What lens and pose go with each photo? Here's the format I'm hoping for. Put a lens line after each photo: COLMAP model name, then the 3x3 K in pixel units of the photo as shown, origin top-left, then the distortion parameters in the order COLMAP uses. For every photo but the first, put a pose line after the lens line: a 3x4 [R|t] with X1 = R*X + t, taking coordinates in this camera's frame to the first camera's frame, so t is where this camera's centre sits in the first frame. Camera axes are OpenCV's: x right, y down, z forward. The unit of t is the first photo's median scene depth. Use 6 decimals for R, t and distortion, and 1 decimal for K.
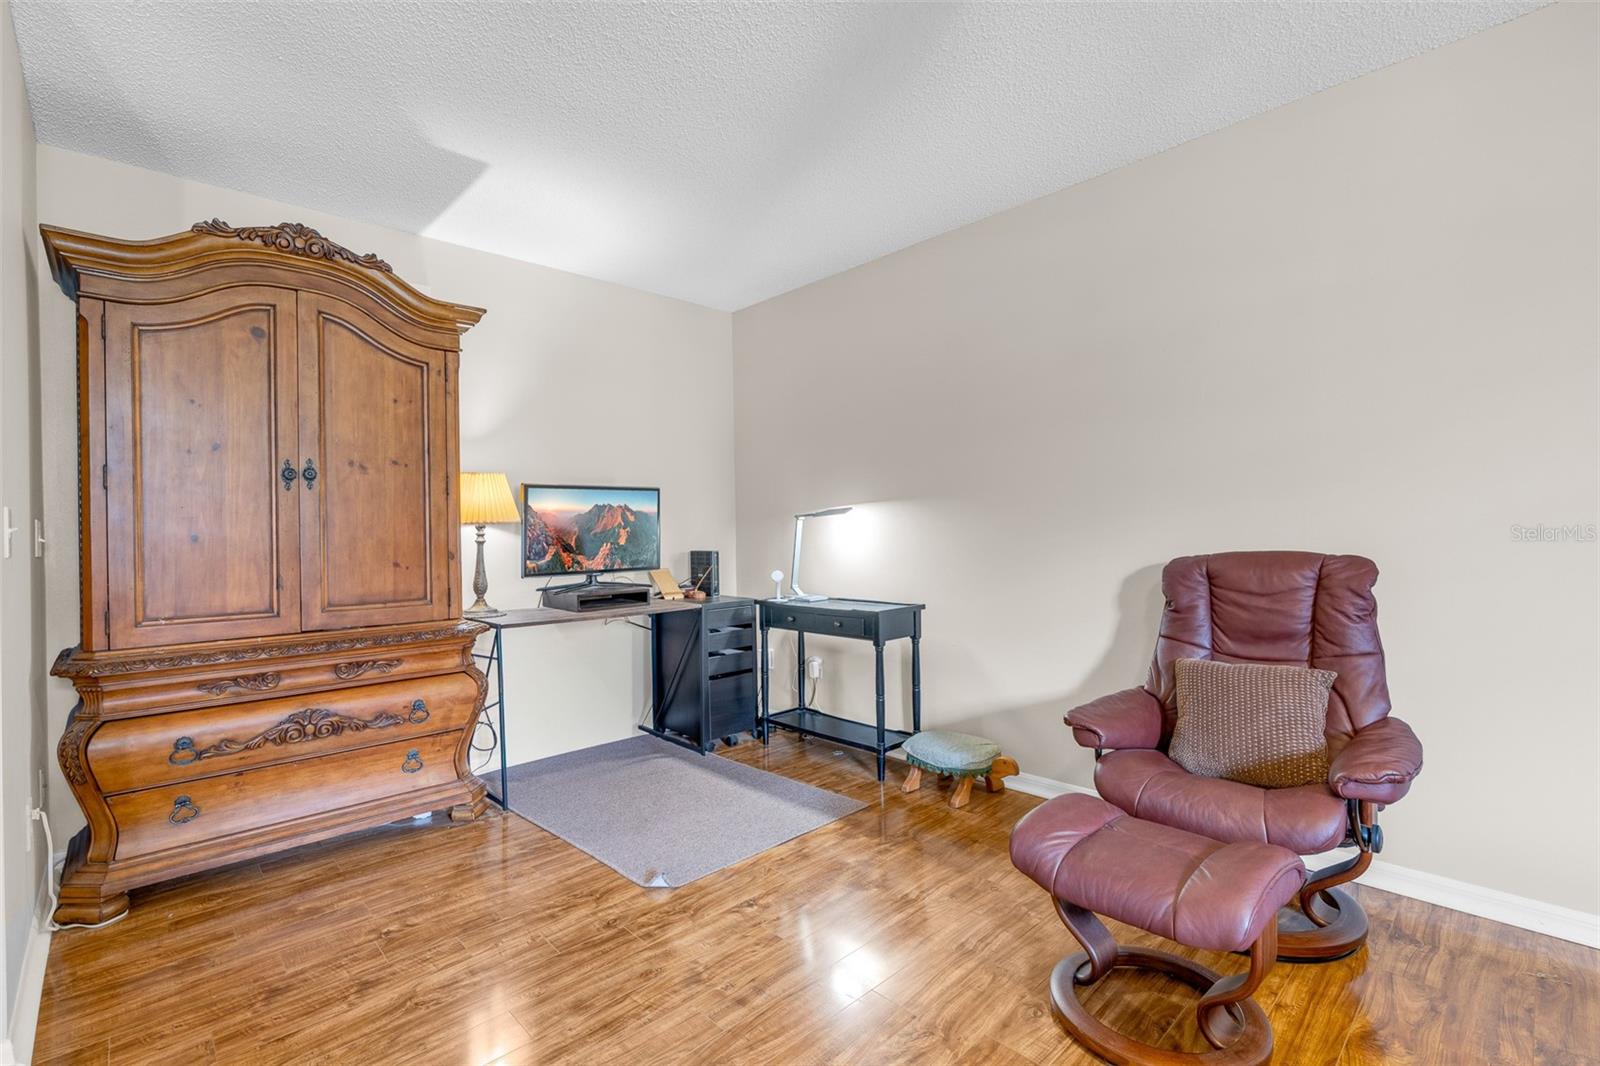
lens RADIAL K [[718.6, 0, 798.5], [0, 718.6, 531.7], [0, 0, 1]] dist [-0.005687, 0.000223]
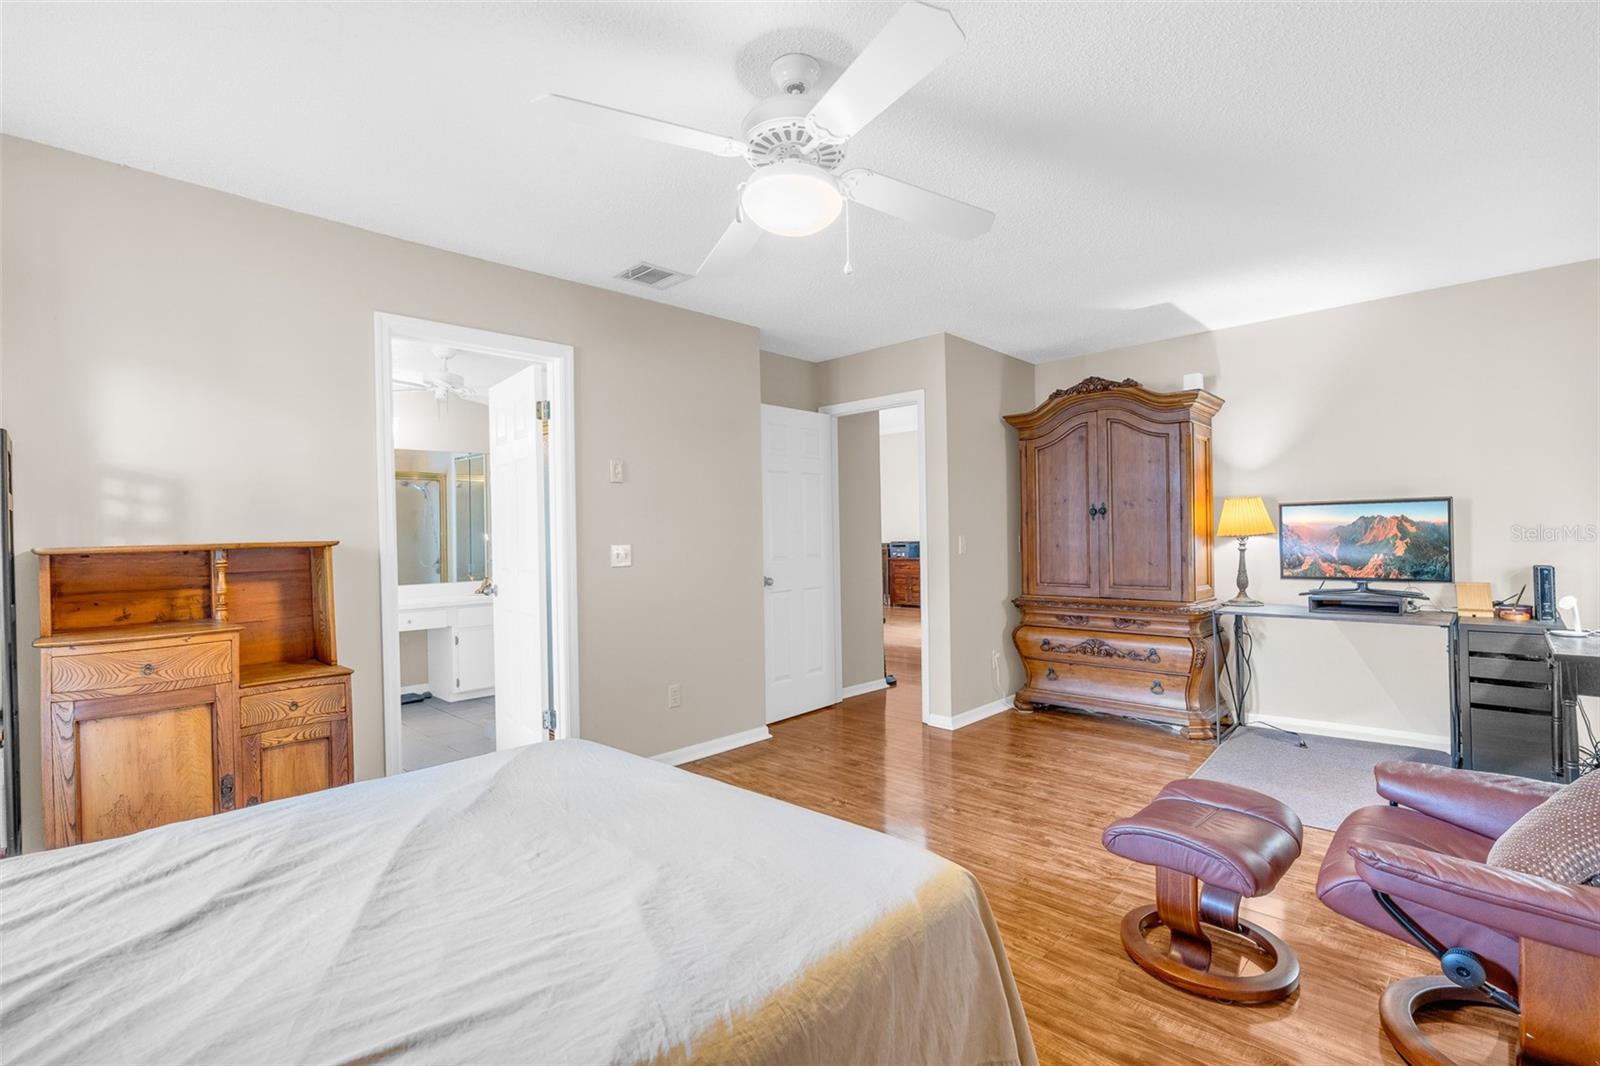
lens RADIAL K [[718.6, 0, 798.5], [0, 718.6, 531.7], [0, 0, 1]] dist [-0.005687, 0.000223]
pose [[0.046547, 0.012366, -0.998840, 1.093238], [0.017155, 0.999766, 0.013177, -0.065028], [0.998769, -0.017749, 0.046324, 0.147425]]
